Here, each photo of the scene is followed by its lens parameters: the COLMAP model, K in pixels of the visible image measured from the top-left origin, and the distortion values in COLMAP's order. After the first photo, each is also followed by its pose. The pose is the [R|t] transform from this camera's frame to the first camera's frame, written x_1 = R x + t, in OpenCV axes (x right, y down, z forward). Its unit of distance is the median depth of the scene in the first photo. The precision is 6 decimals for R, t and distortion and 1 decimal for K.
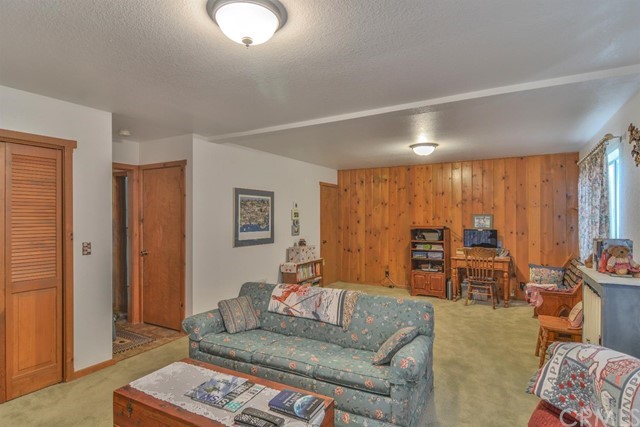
lens RADIAL K [[349.7, 0, 321.2], [0, 349.7, 213.8], [0, 0, 1]] dist [-0.000464, -0.000734]
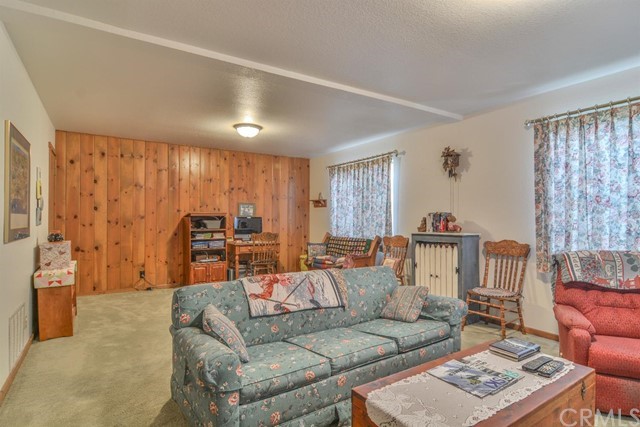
lens RADIAL K [[349.7, 0, 324.0], [0, 349.7, 219.3], [0, 0, 1]] dist [-0.000464, -0.000734]
pose [[0.451281, 0.002646, 0.892378, -0.491695], [-0.012260, 0.999920, 0.003235, 0.056911], [-0.892298, -0.012401, 0.451277, 0.394525]]
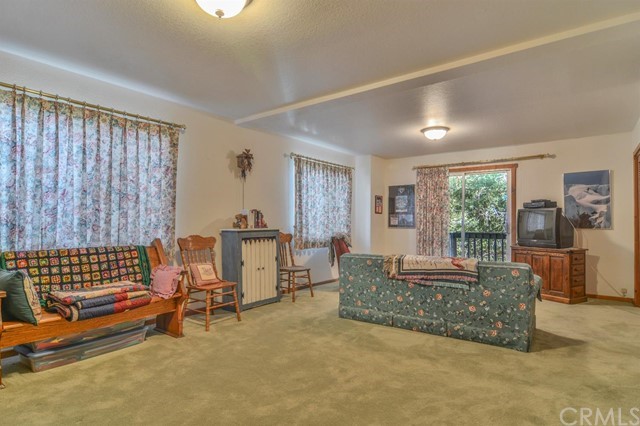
lens RADIAL K [[349.7, 0, 336.0], [0, 349.7, 216.9], [0, 0, 1]] dist [-0.000464, -0.000734]
pose [[-0.994754, -0.017035, 0.100863, -0.017585], [-0.018556, 0.999728, -0.014158, 0.065410], [-0.100594, -0.015956, -0.994800, 1.224888]]
